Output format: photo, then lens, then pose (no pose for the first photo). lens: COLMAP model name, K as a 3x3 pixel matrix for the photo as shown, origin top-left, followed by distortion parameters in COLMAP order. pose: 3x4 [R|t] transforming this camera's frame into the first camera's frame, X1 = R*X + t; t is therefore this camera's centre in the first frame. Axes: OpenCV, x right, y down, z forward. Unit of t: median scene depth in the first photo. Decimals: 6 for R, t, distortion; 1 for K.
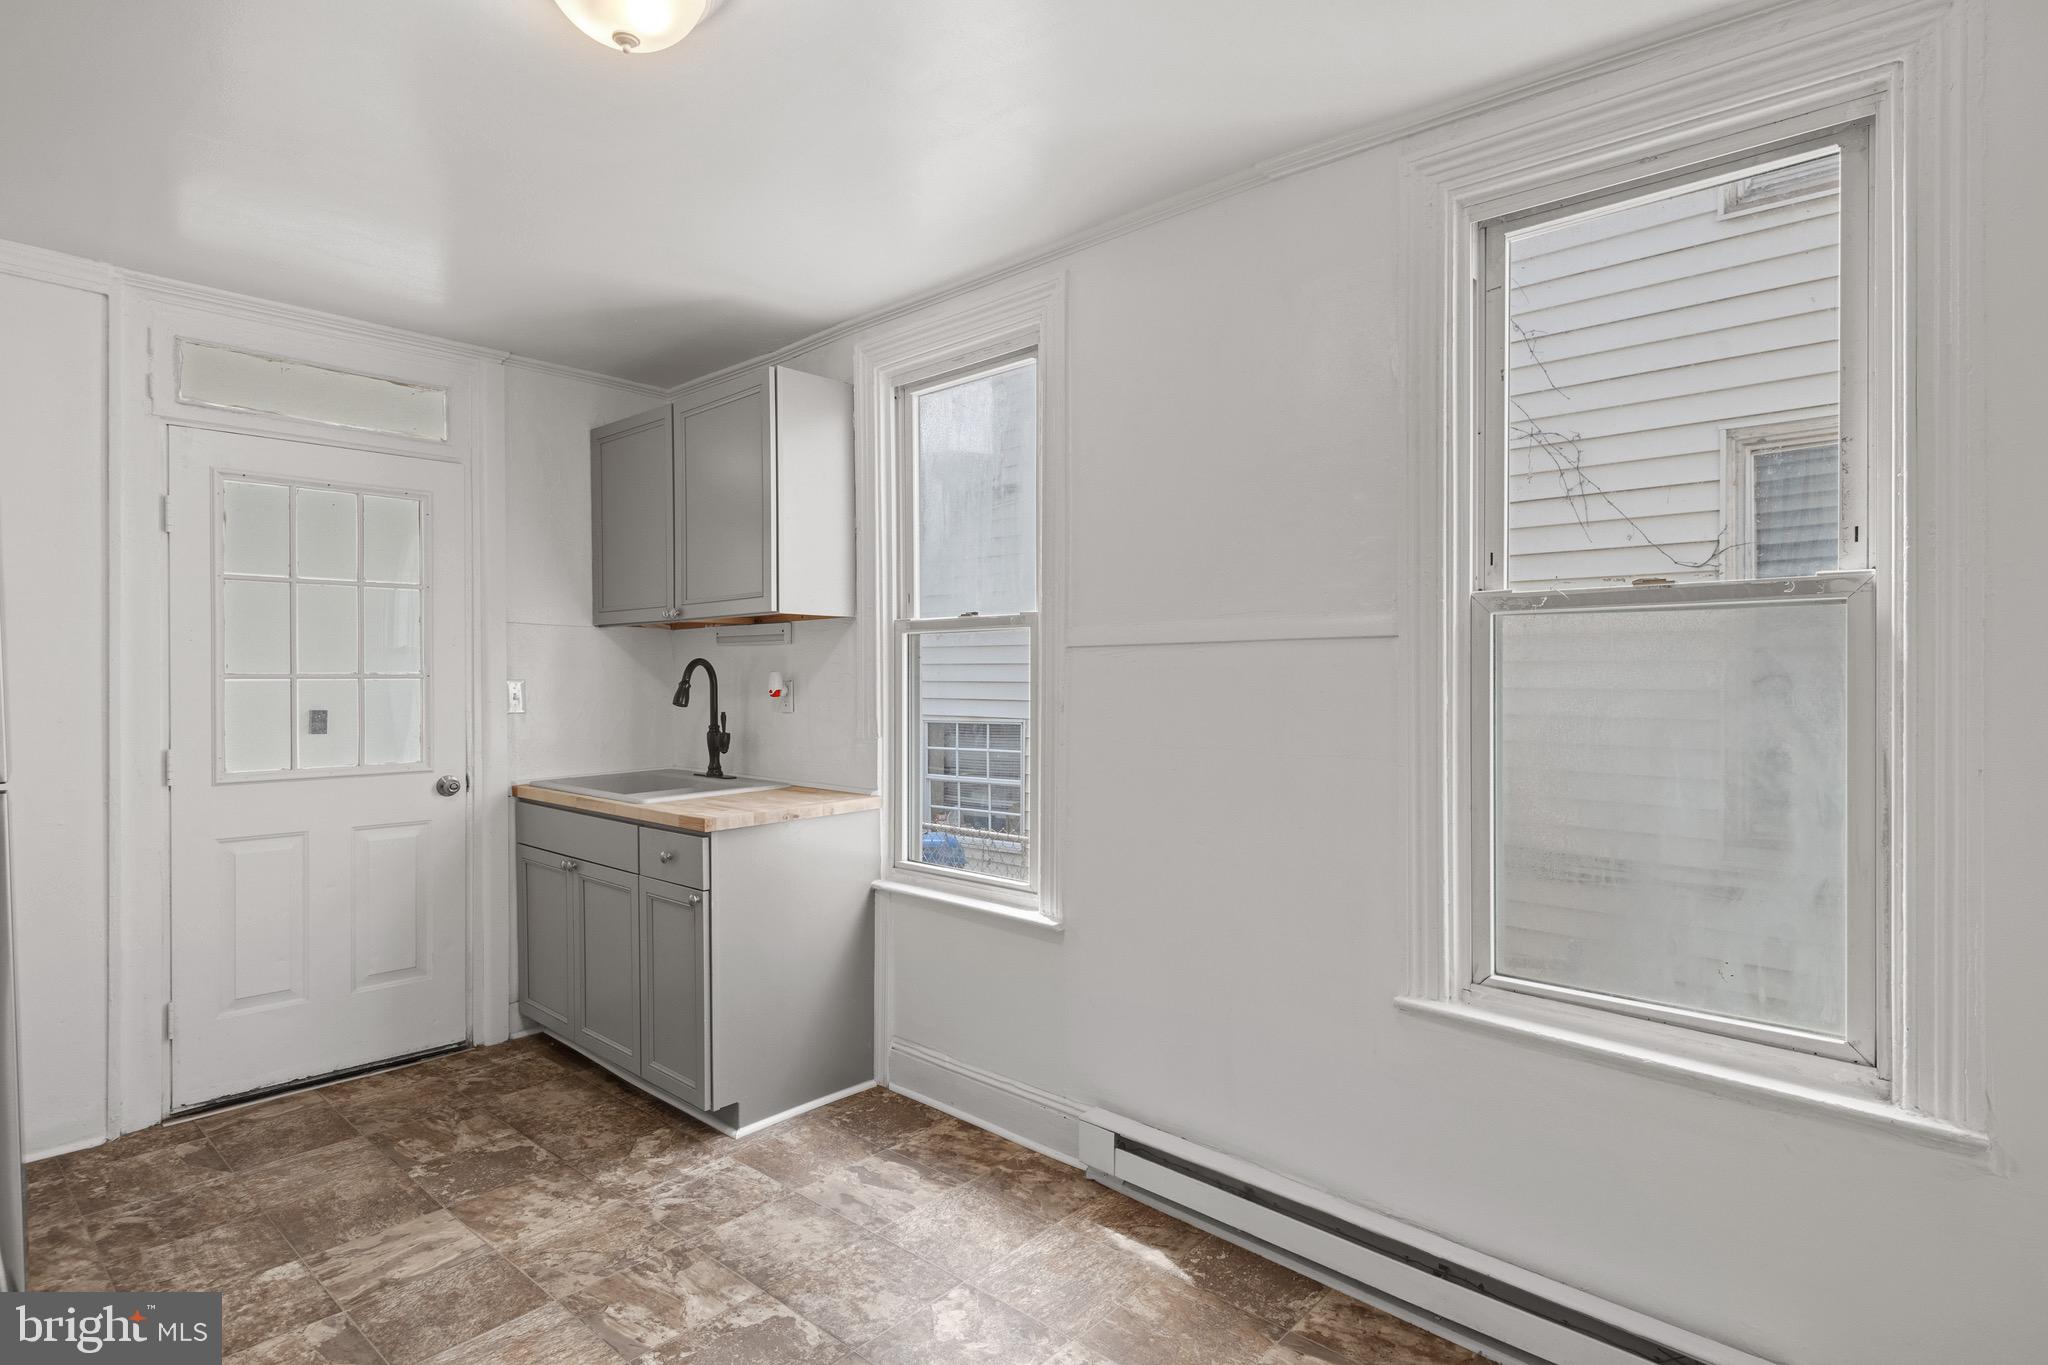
lens RADIAL K [[1118.3, 0, 1024.8], [0, 1118.3, 673.0], [0, 0, 1]] dist [0.025533, -0.015888]
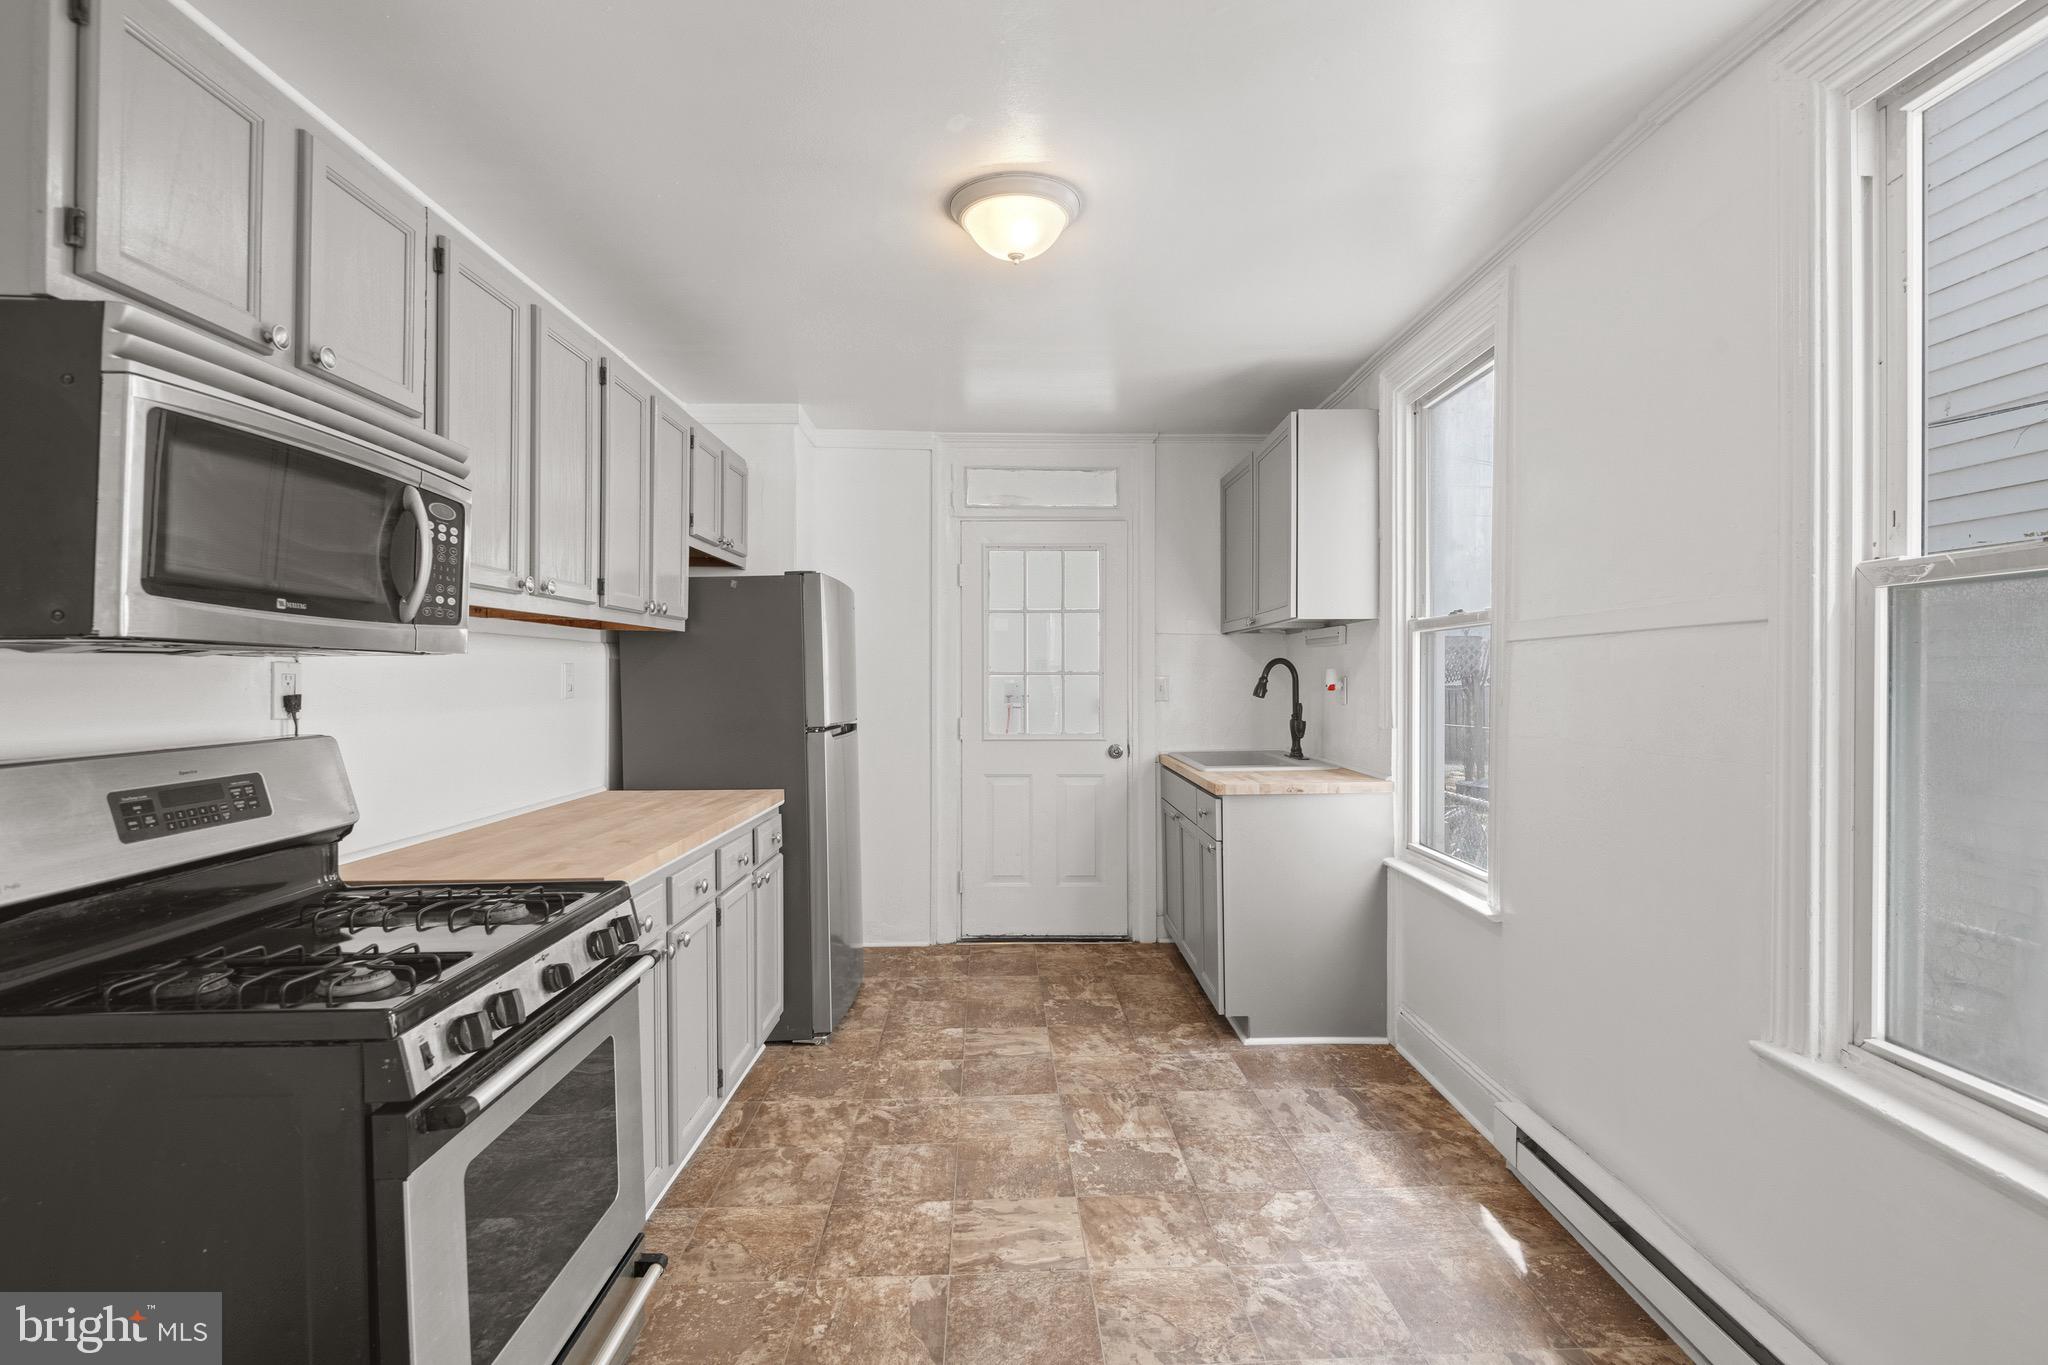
lens RADIAL K [[1037.4, 0, 949.3], [0, 1037.4, 674.0], [0, 0, 1]] dist [0.024615, -0.012449]
pose [[0.644400, -0.001497, -0.764687, 0.427553], [0.001027, 0.999999, -0.001092, 0.006149], [0.764688, -0.000081, 0.644401, 0.009341]]
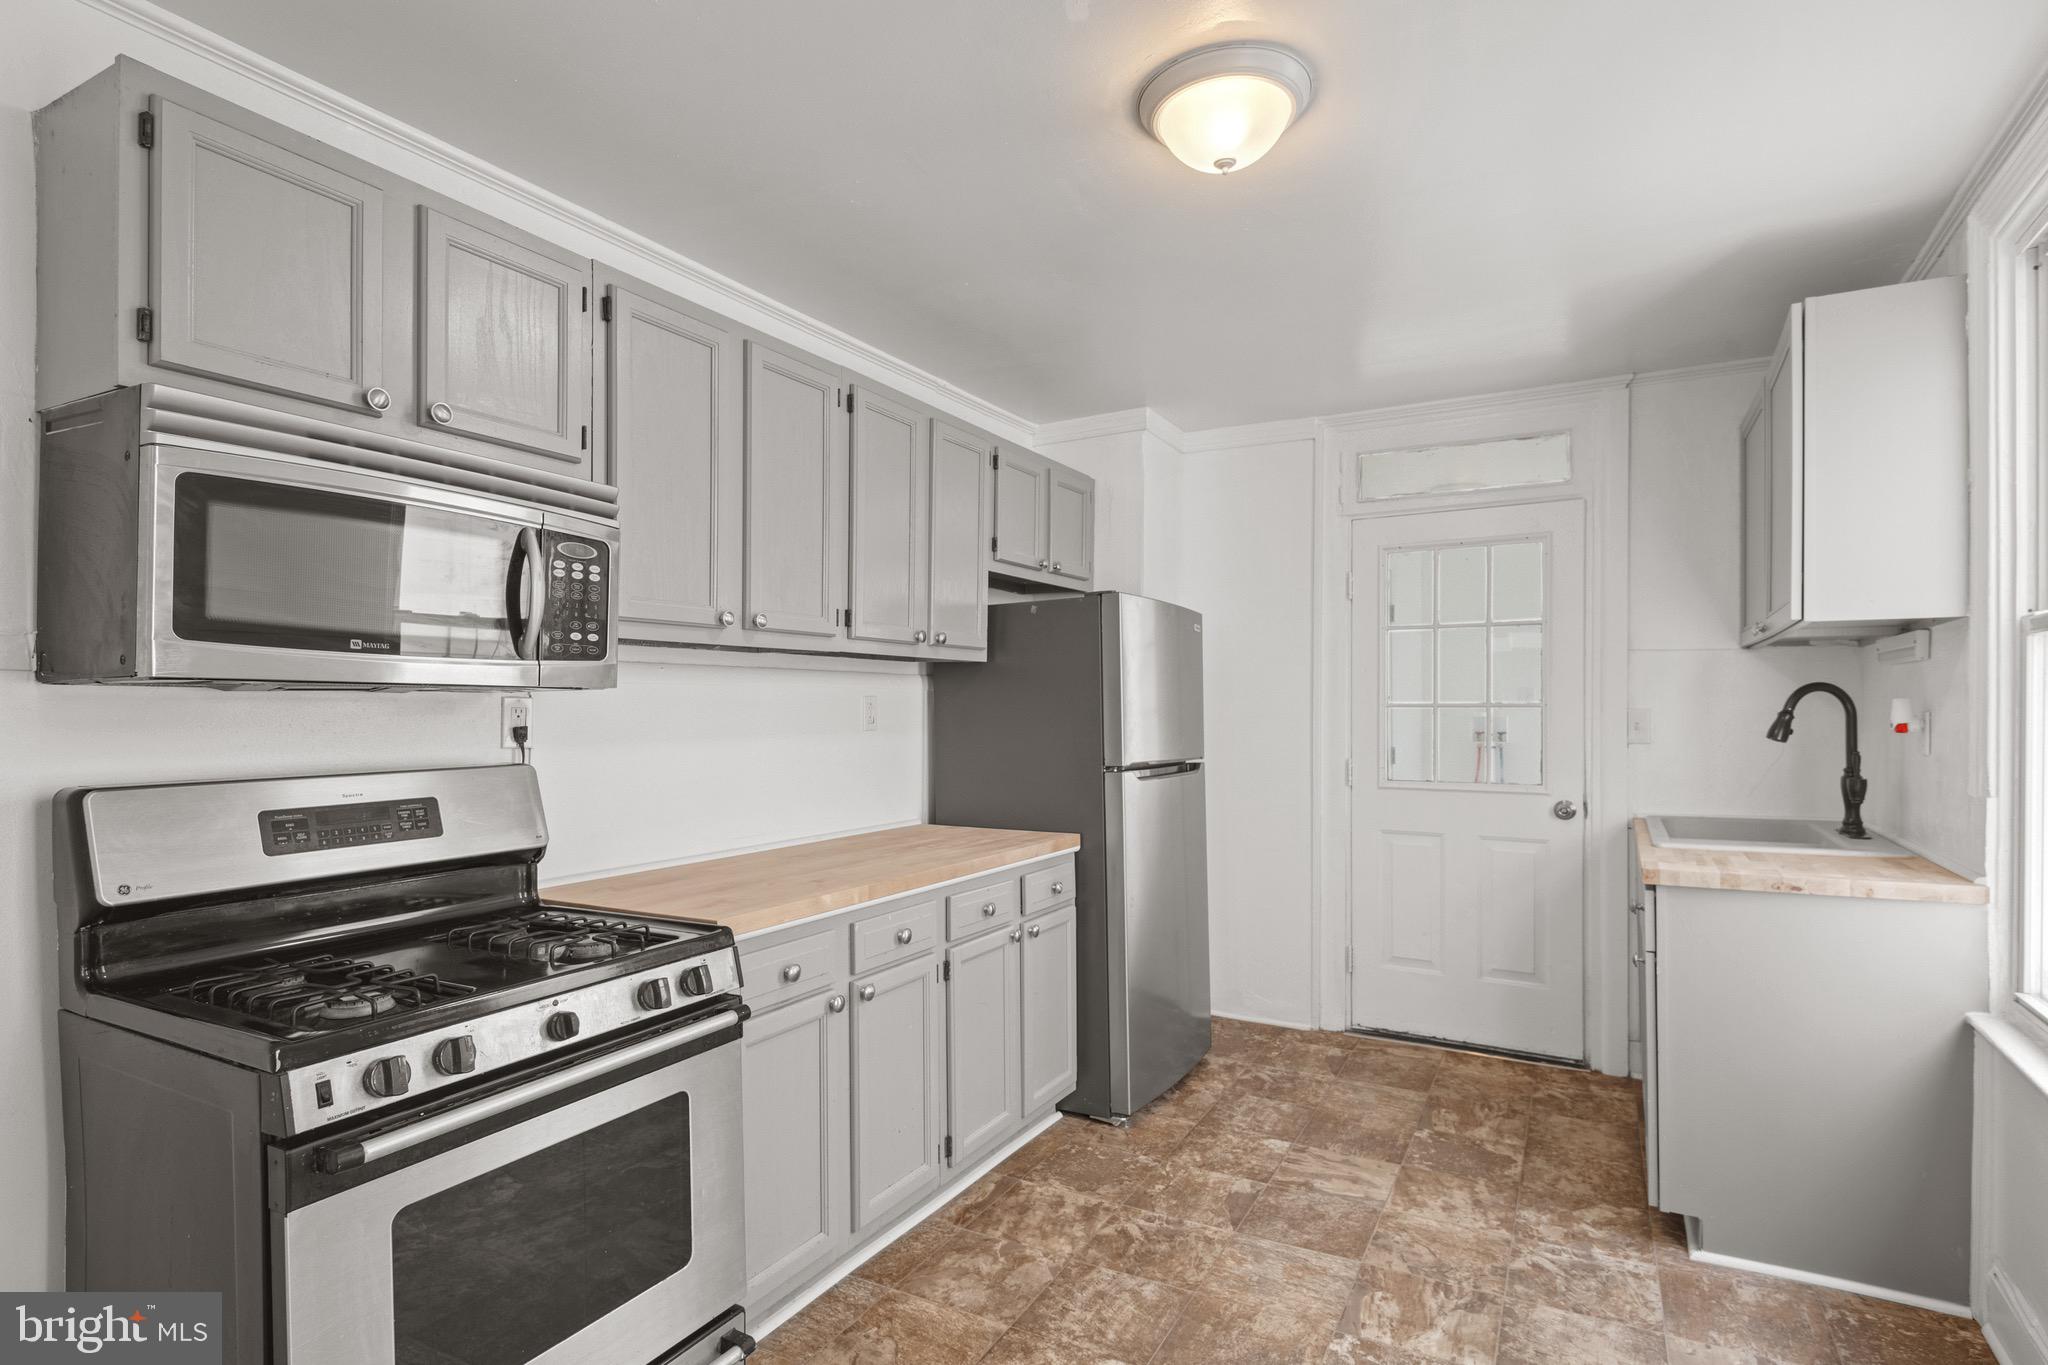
lens RADIAL K [[1037.4, 0, 956.0], [0, 1037.4, 707.5], [0, 0, 1]] dist [0.024615, -0.012449]
pose [[0.177116, 0.000669, -0.984190, 0.426104], [0.001103, 0.999999, 0.000878, 0.004123], [0.984189, -0.001241, 0.177115, 0.336519]]
